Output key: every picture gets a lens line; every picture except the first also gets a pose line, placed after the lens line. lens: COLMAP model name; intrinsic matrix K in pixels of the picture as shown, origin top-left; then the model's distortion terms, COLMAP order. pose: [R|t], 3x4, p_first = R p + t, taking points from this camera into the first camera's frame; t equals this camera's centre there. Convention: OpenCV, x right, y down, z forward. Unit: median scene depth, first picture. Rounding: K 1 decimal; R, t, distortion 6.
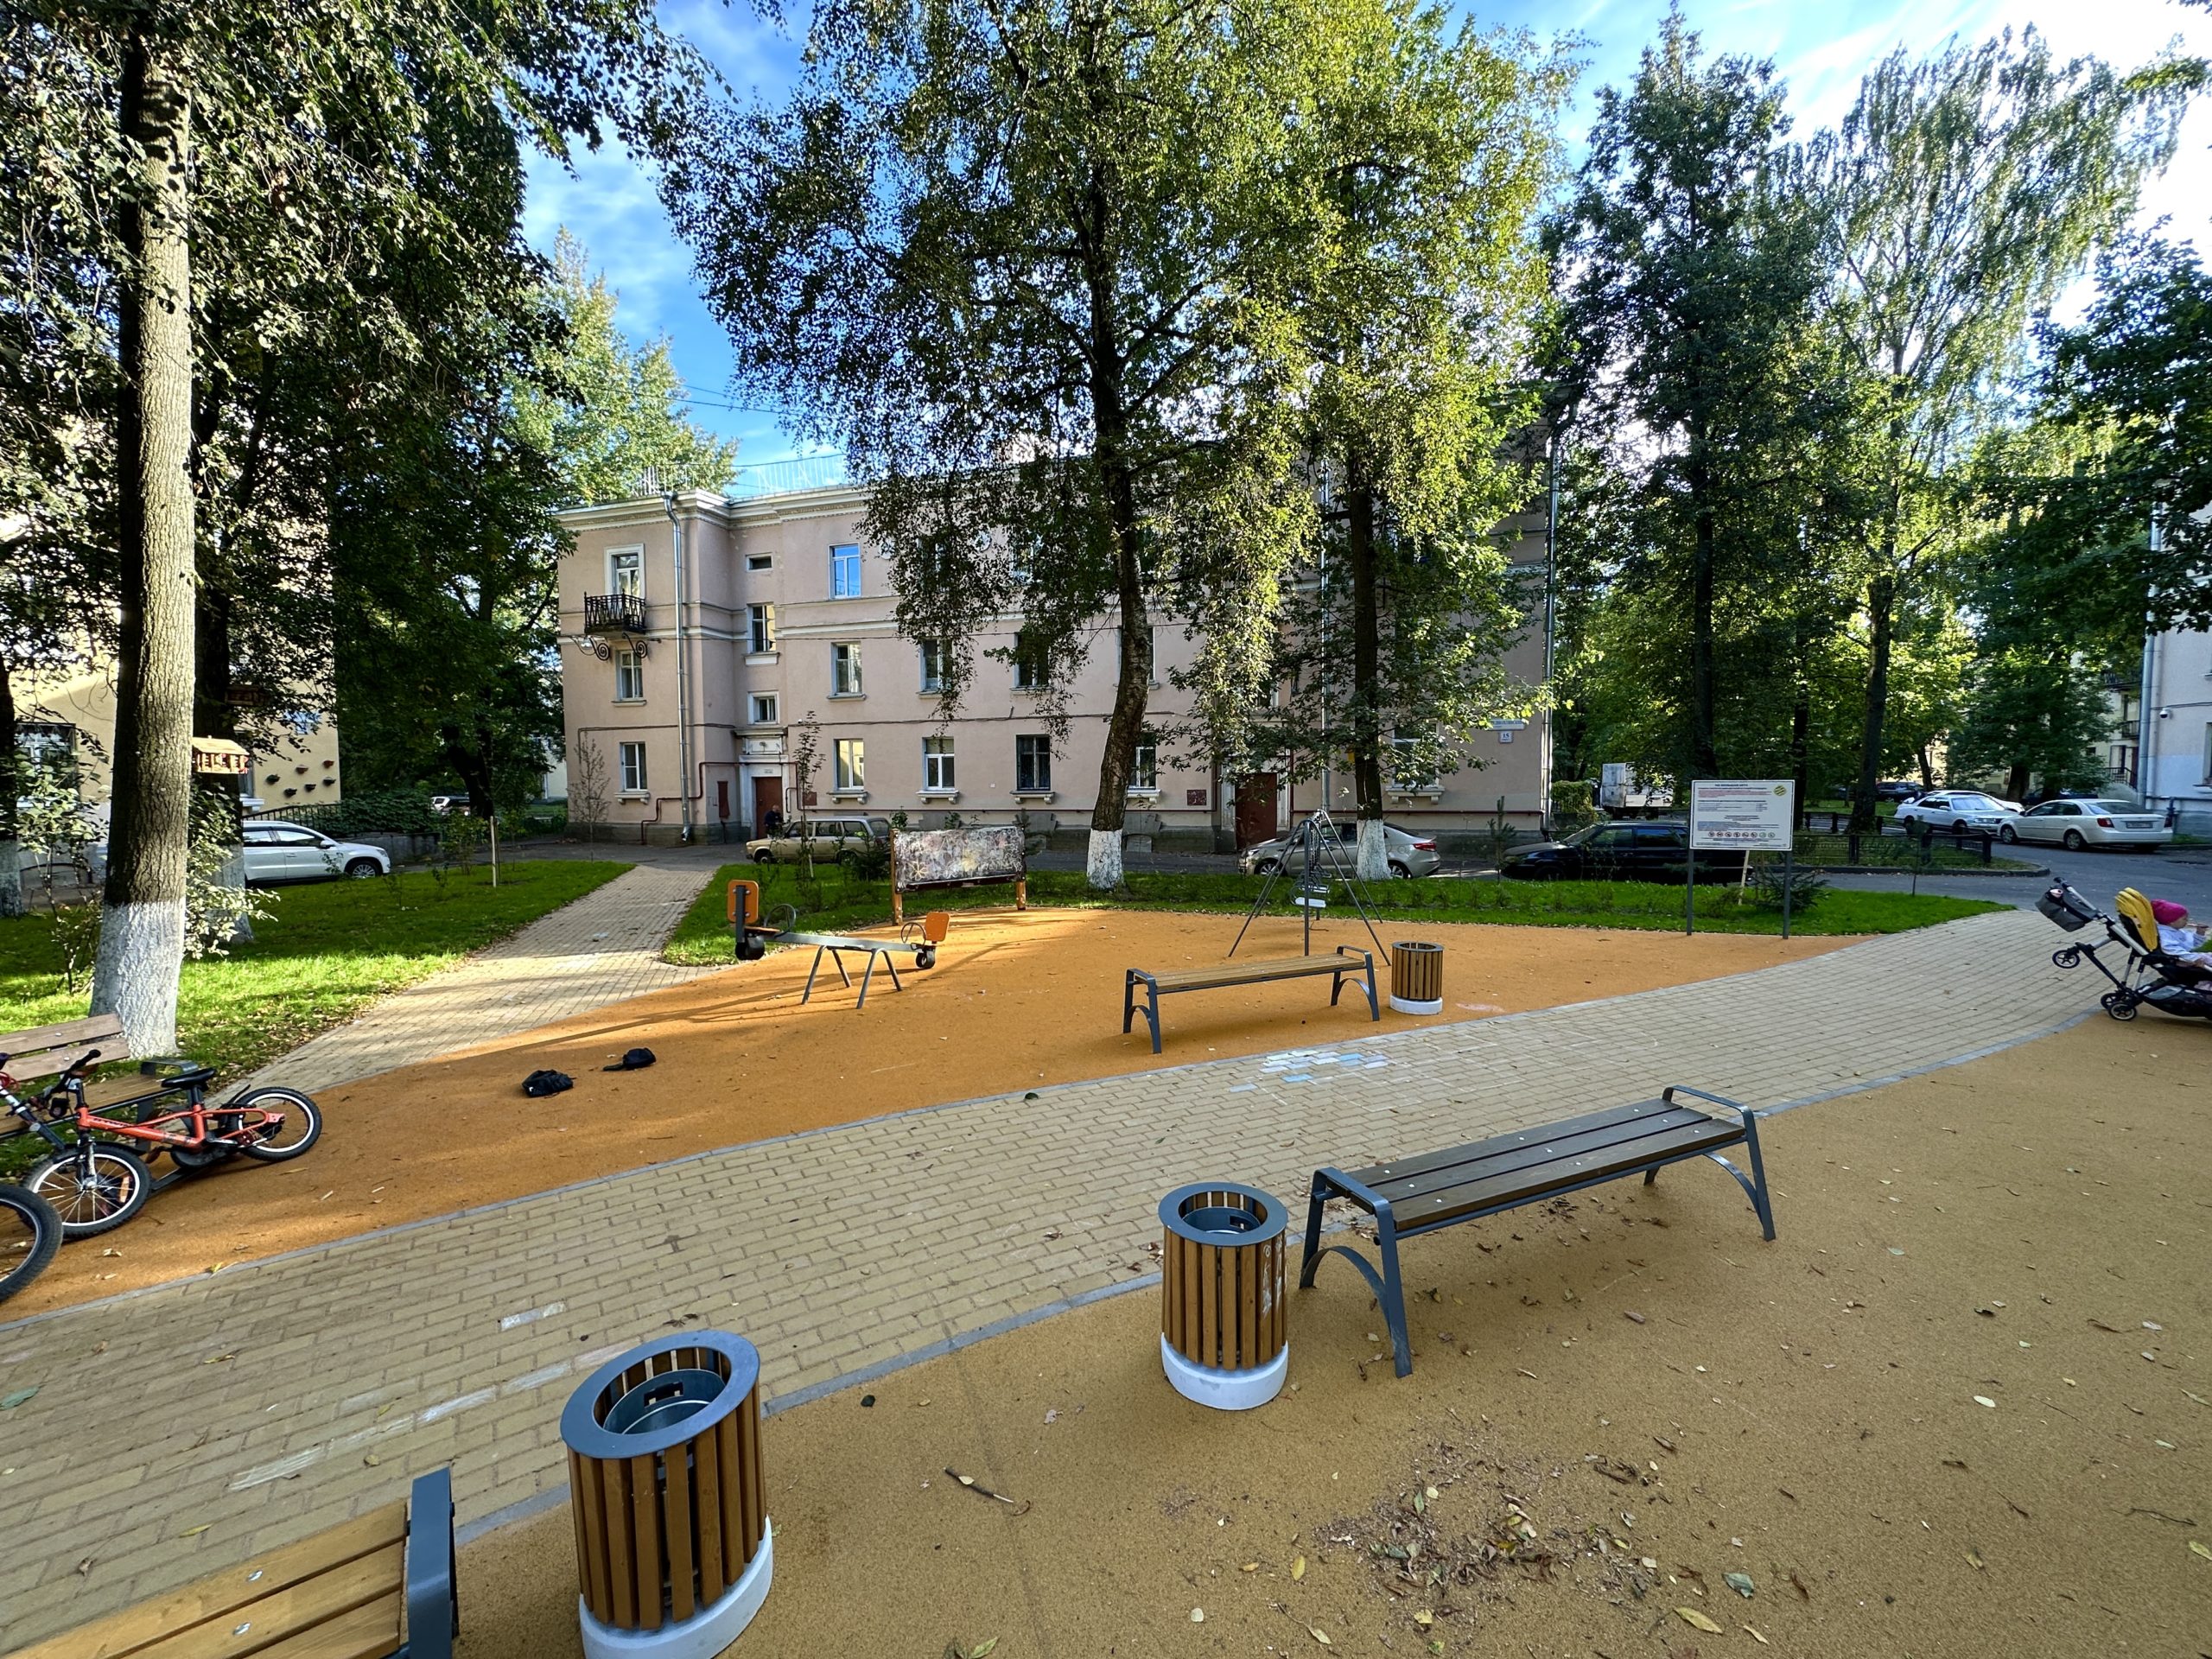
lens RADIAL K [[887.5, 0, 1106.0], [0, 887.5, 829.5], [0, 0, 1]] dist [-0.002255, 0.000054]
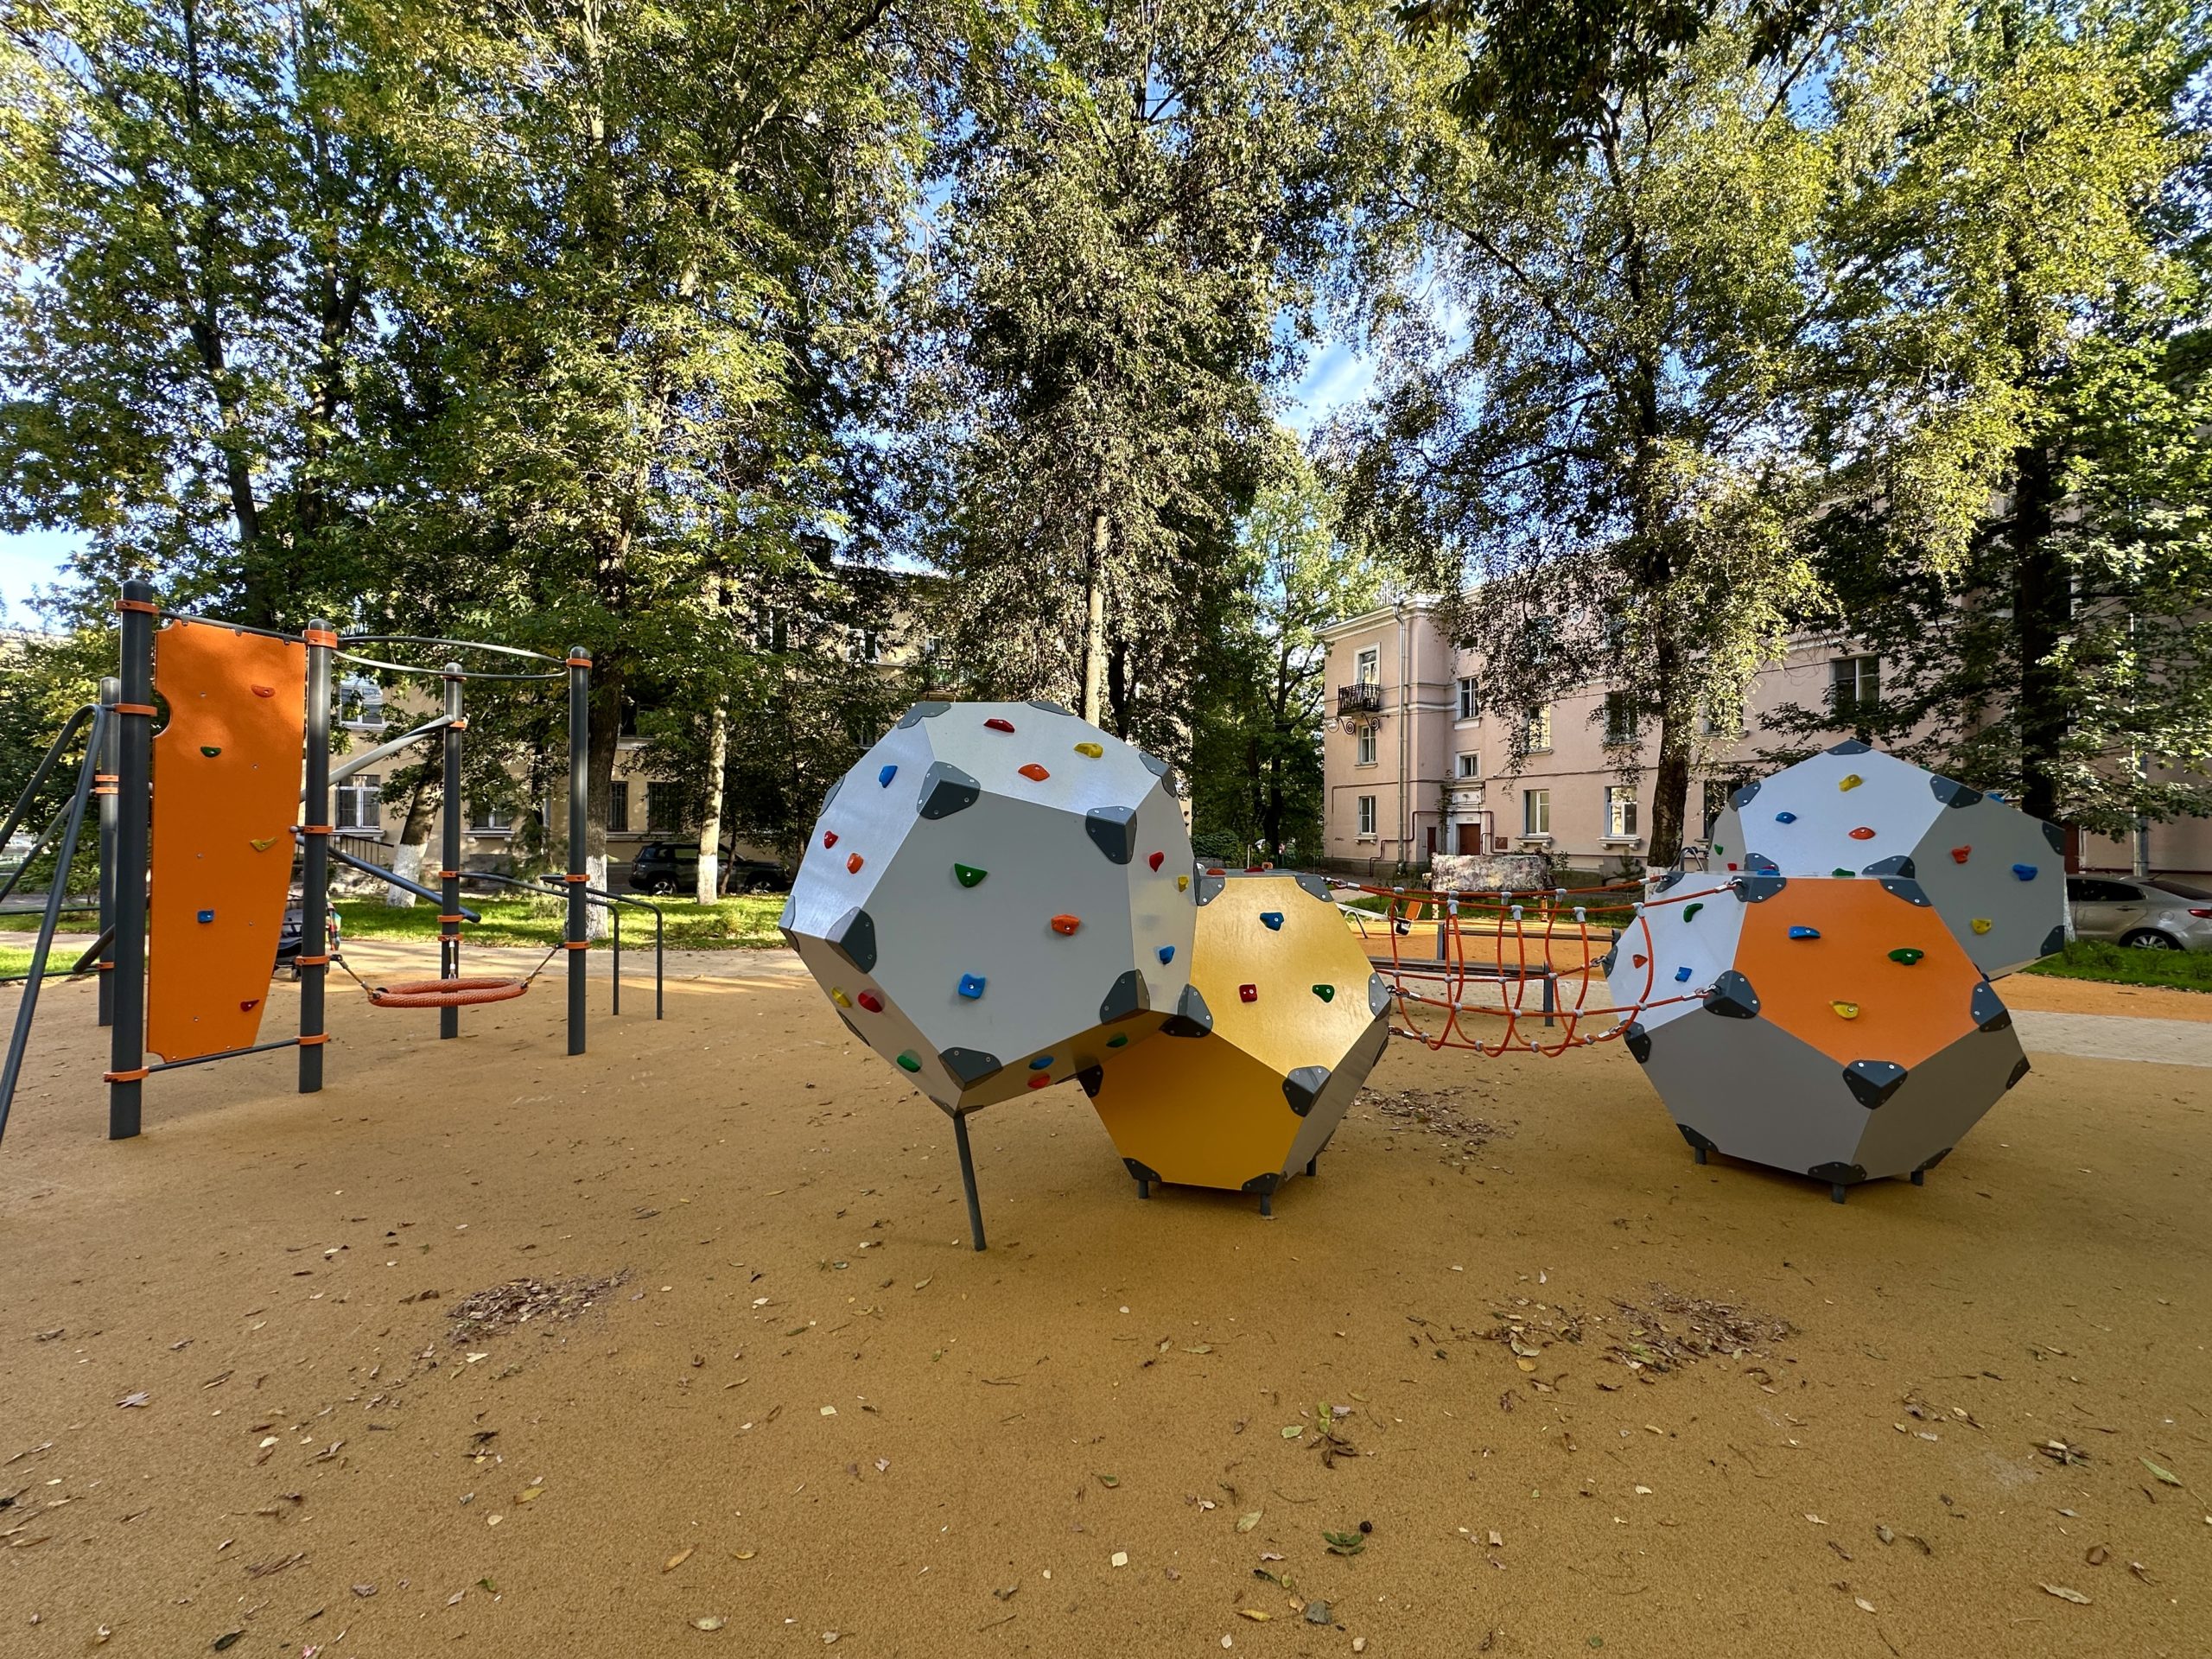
lens RADIAL K [[887.5, 0, 1106.0], [0, 887.5, 829.5], [0, 0, 1]] dist [-0.002255, 0.000054]
pose [[0.661702, 0.009127, -0.749711, 0.183888], [-0.052972, 0.997996, -0.034604, 0.014431], [0.747893, 0.062611, 0.660860, -0.131006]]
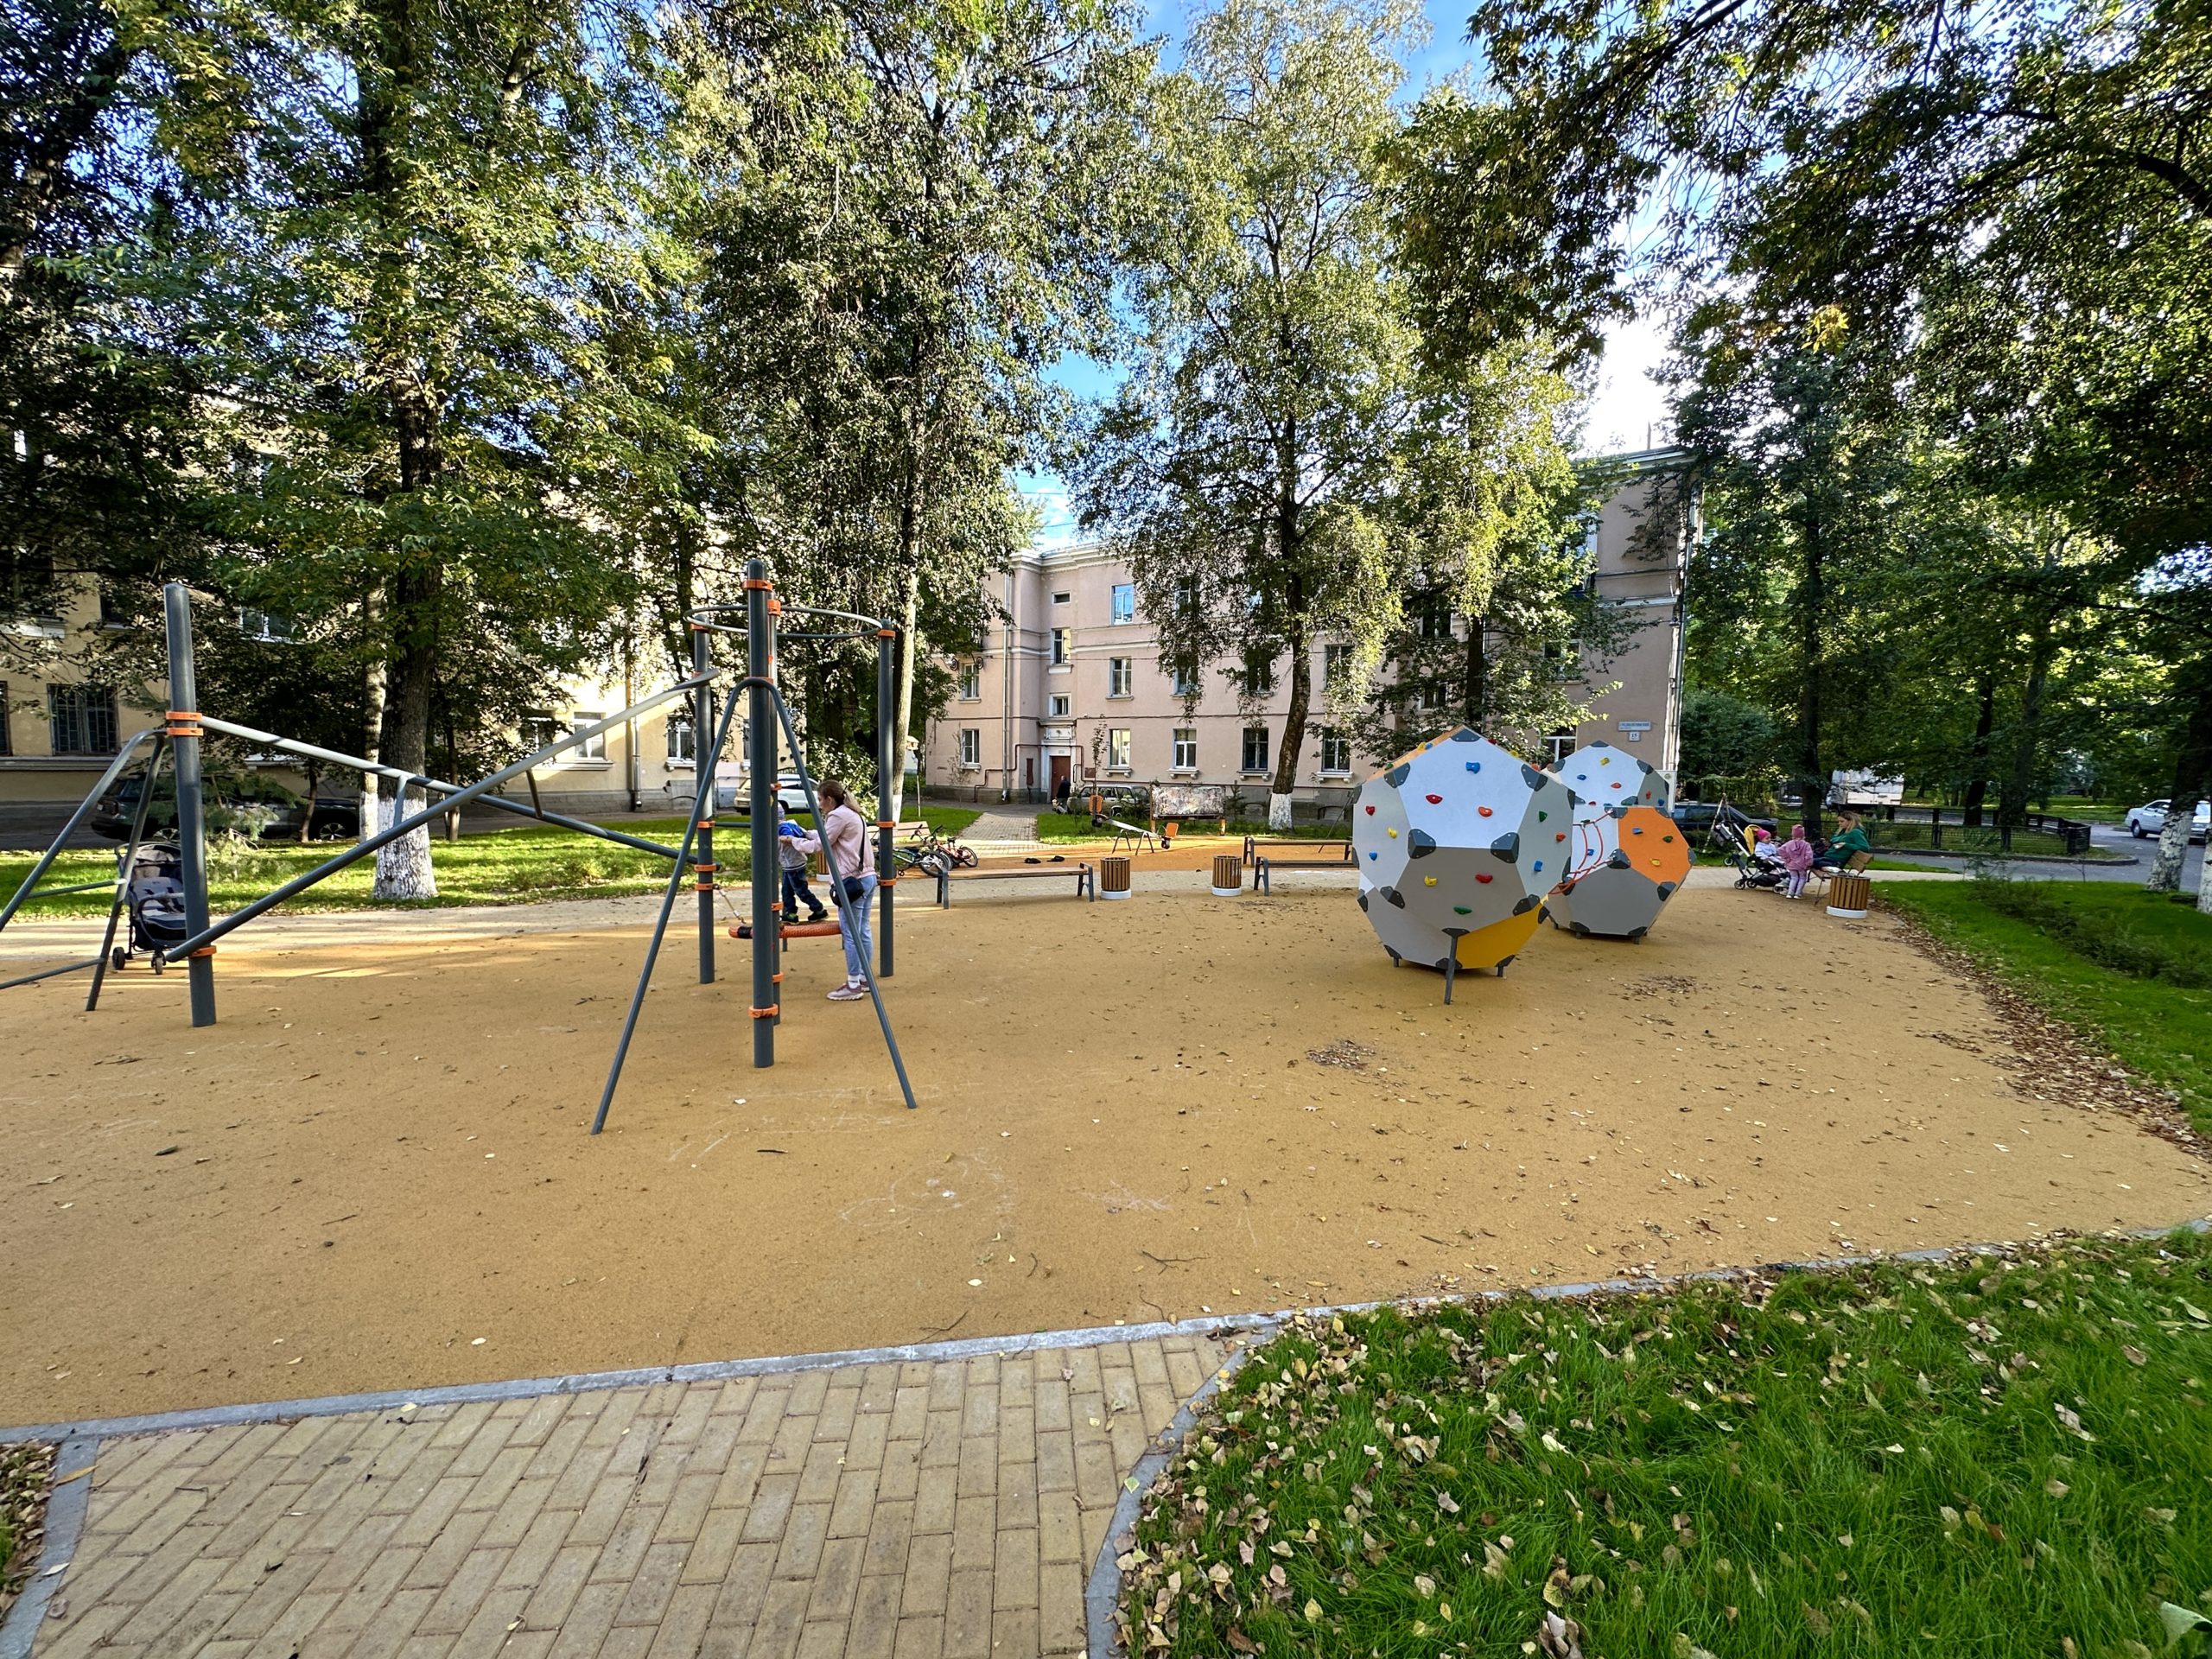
lens RADIAL K [[887.5, 0, 1106.0], [0, 887.5, 829.5], [0, 0, 1]] dist [-0.002255, 0.000054]
pose [[0.960134, 0.044005, -0.276055, 0.067941], [-0.038927, 0.998957, 0.023849, 0.018803], [0.276816, -0.012153, 0.960846, -0.299688]]
